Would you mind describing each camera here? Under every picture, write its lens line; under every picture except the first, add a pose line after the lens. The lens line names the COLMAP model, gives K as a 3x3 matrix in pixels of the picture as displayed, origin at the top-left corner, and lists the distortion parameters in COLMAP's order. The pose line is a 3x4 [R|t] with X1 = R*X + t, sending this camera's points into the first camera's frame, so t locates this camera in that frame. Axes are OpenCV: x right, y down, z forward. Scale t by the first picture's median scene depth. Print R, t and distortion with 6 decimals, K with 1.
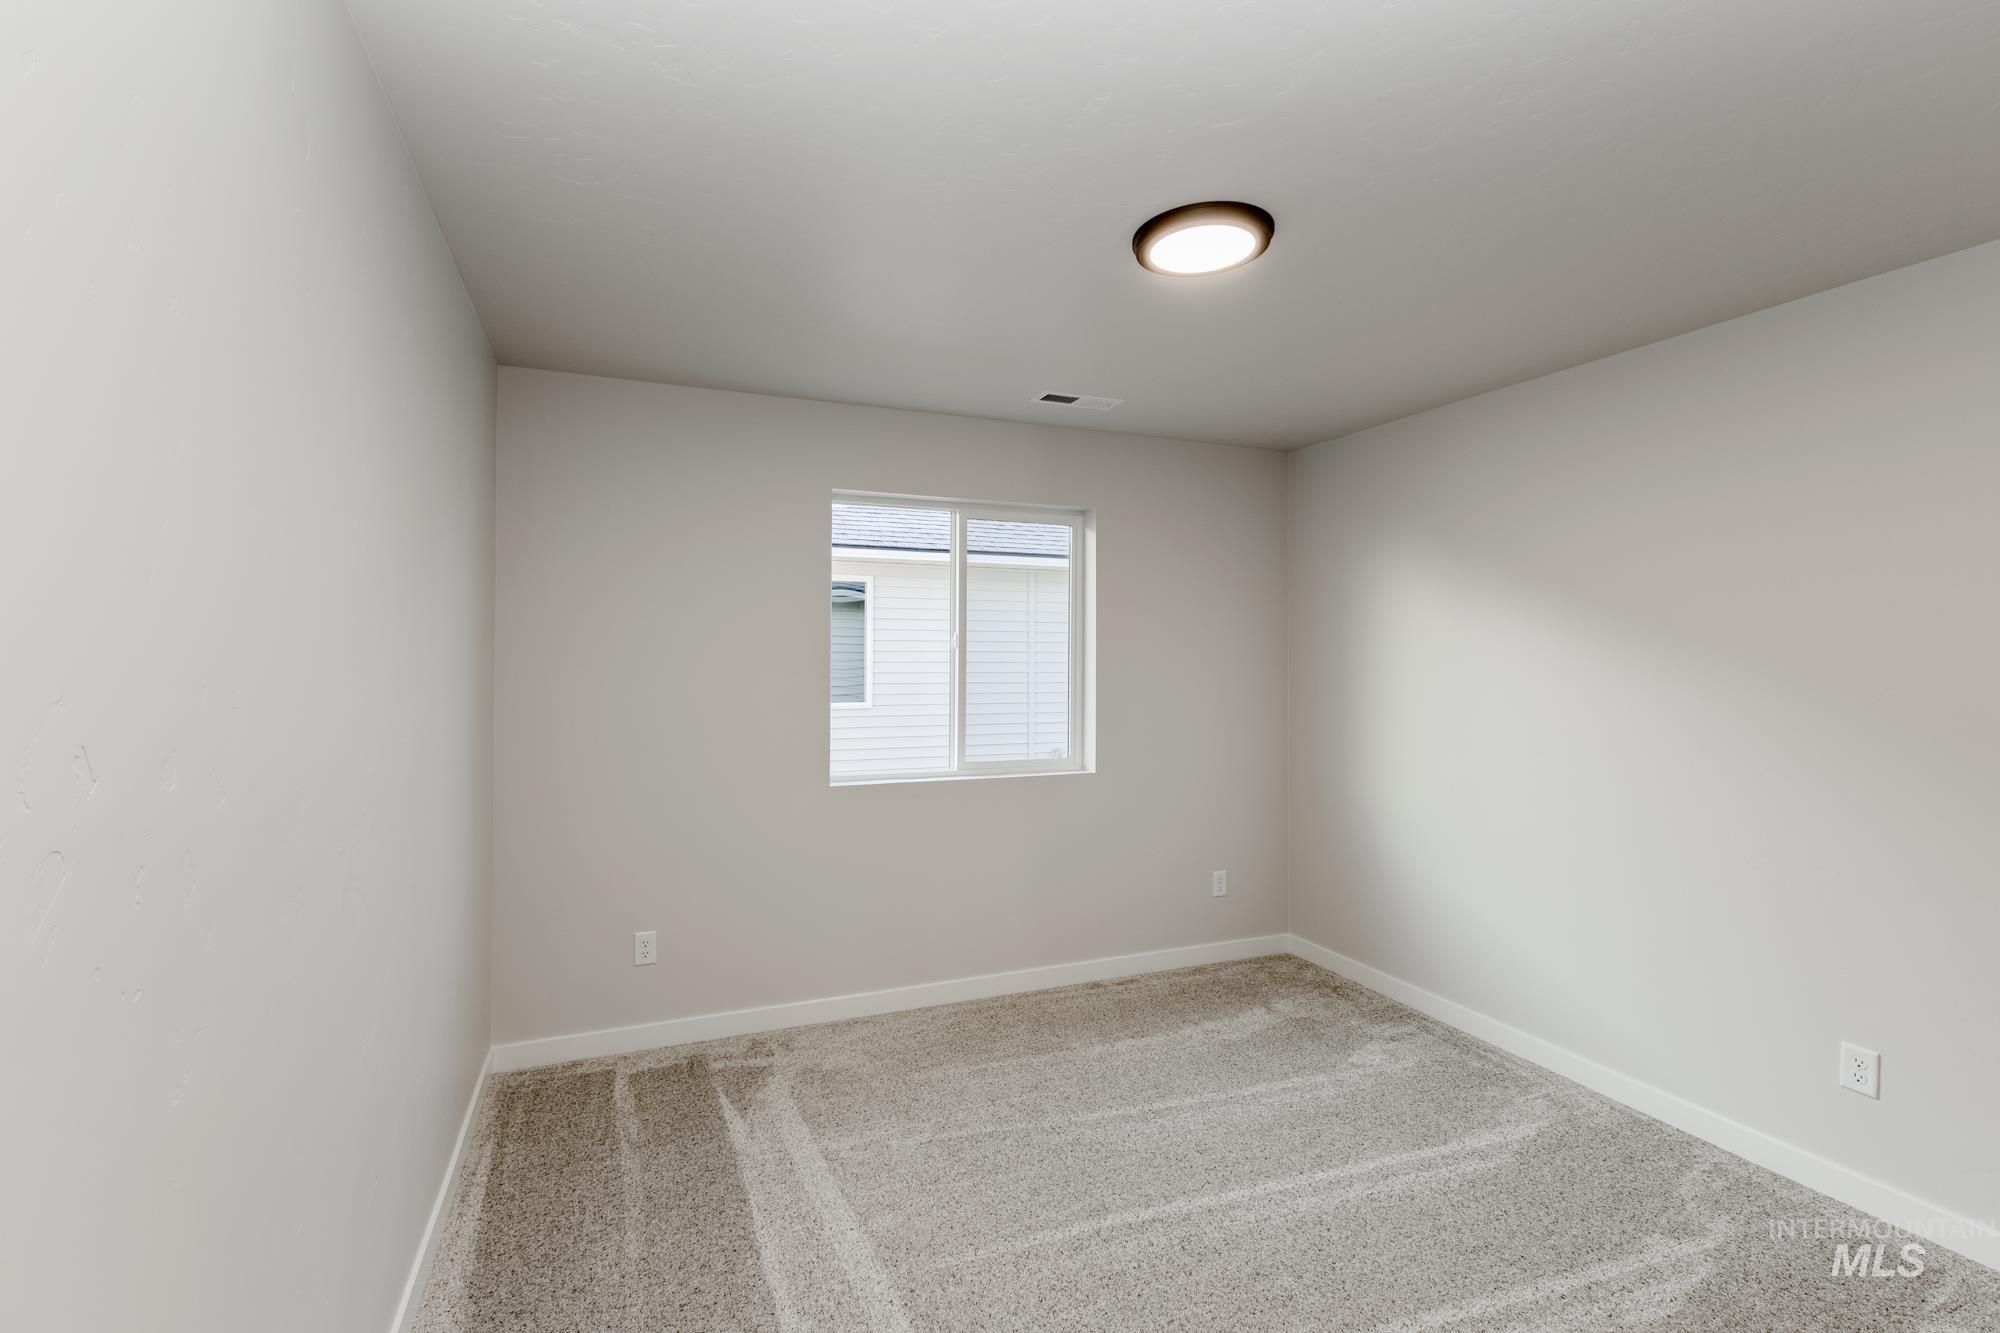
lens RADIAL K [[890.4, 0, 1007.7], [0, 890.4, 605.2], [0, 0, 1]] dist [0.036639, -0.000223]
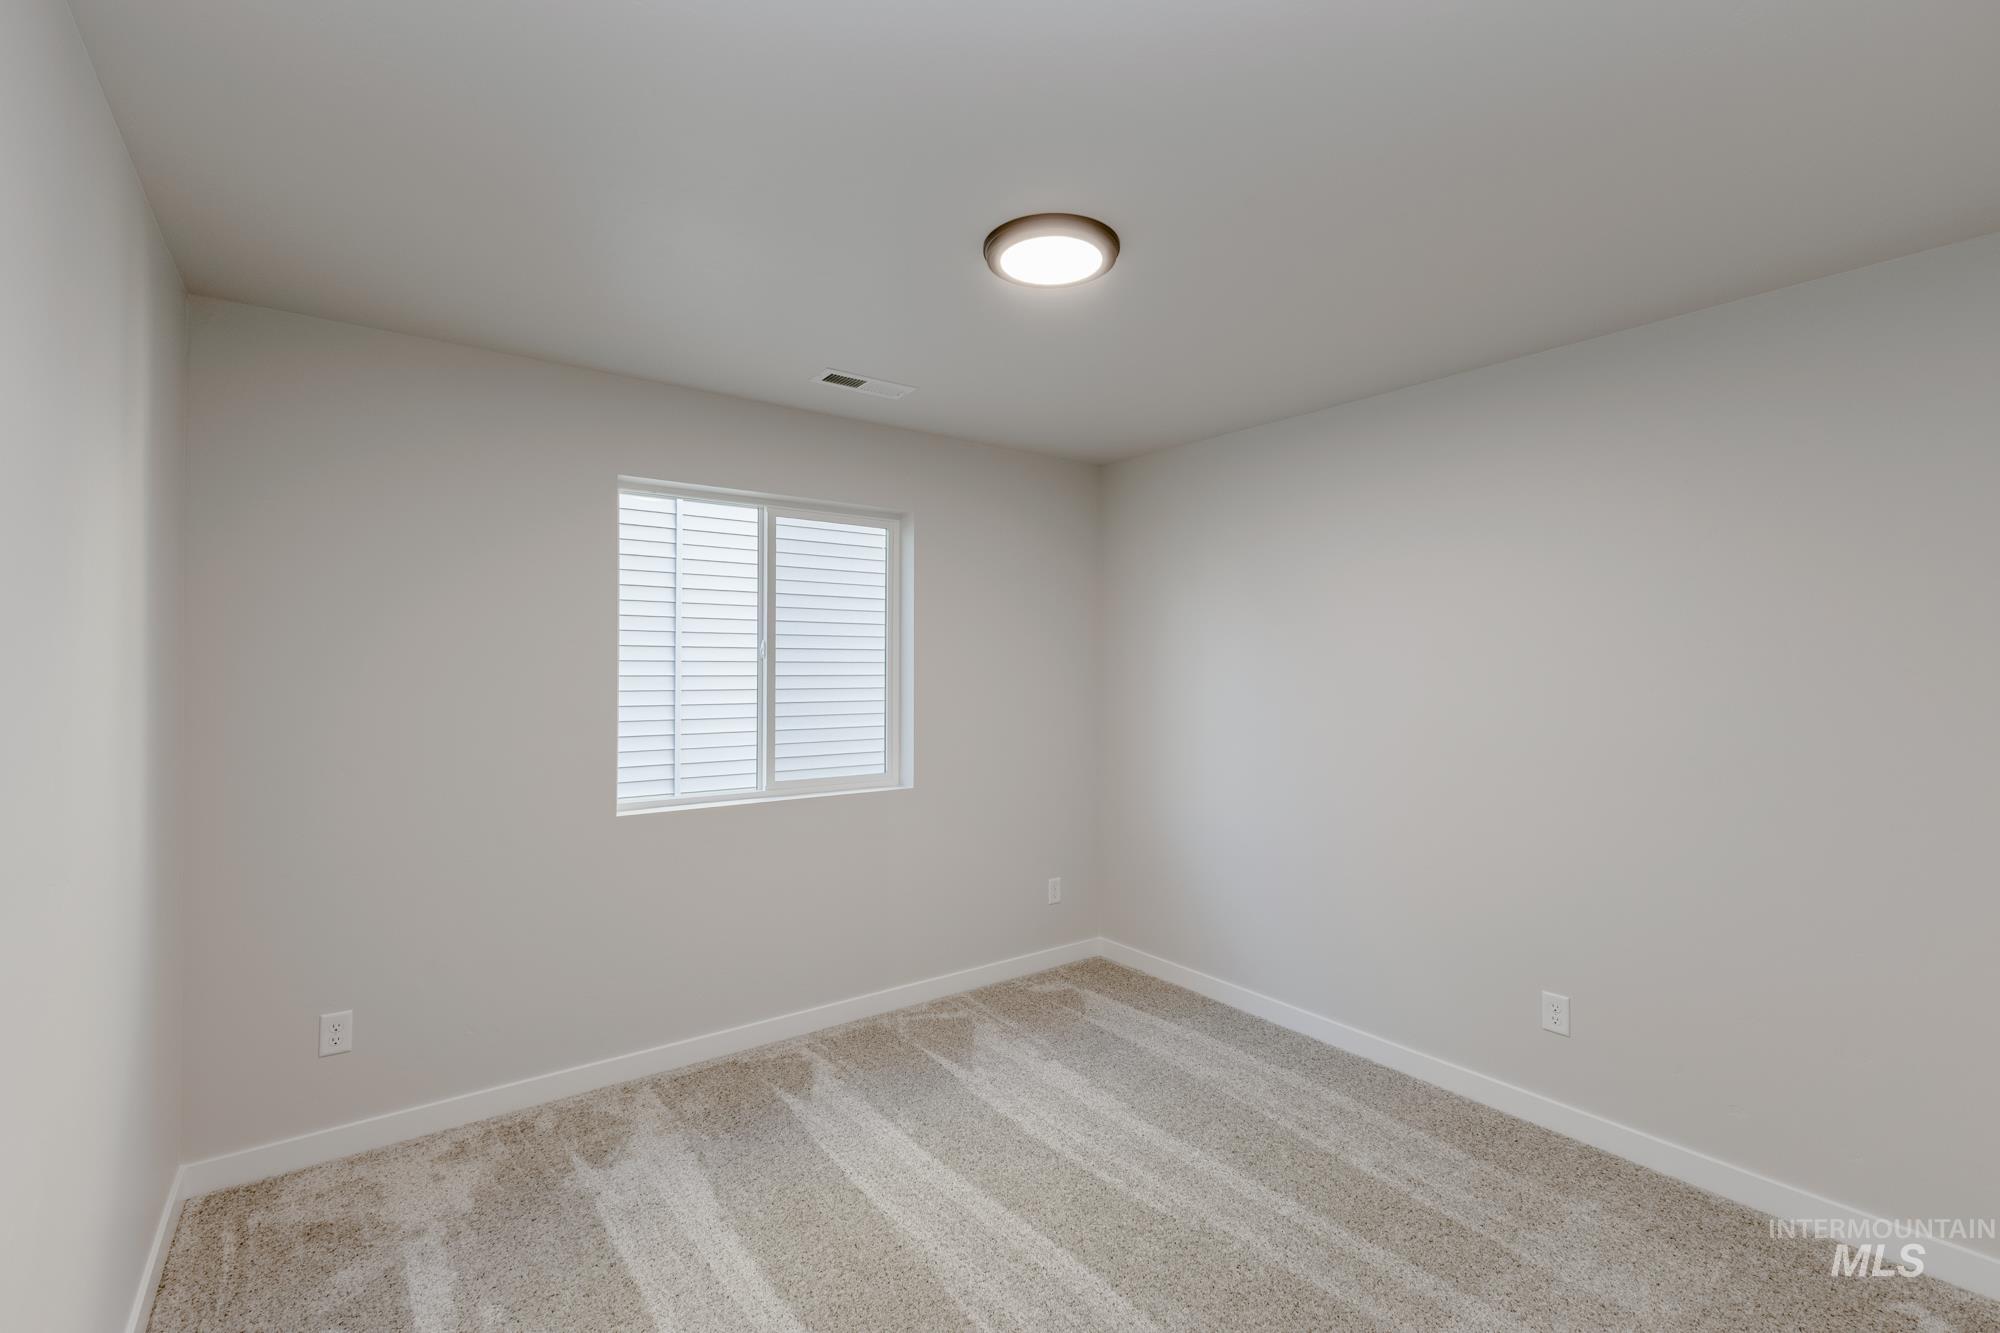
lens RADIAL K [[1003.0, 0, 1001.9], [0, 1003.0, 628.9], [0, 0, 1]] dist [0.095595, -0.000570]
pose [[0.961306, 0.007886, 0.275370, -0.111843], [-0.014943, 0.999611, 0.023539, -0.010232], [-0.275077, -0.026743, 0.961050, -0.063346]]
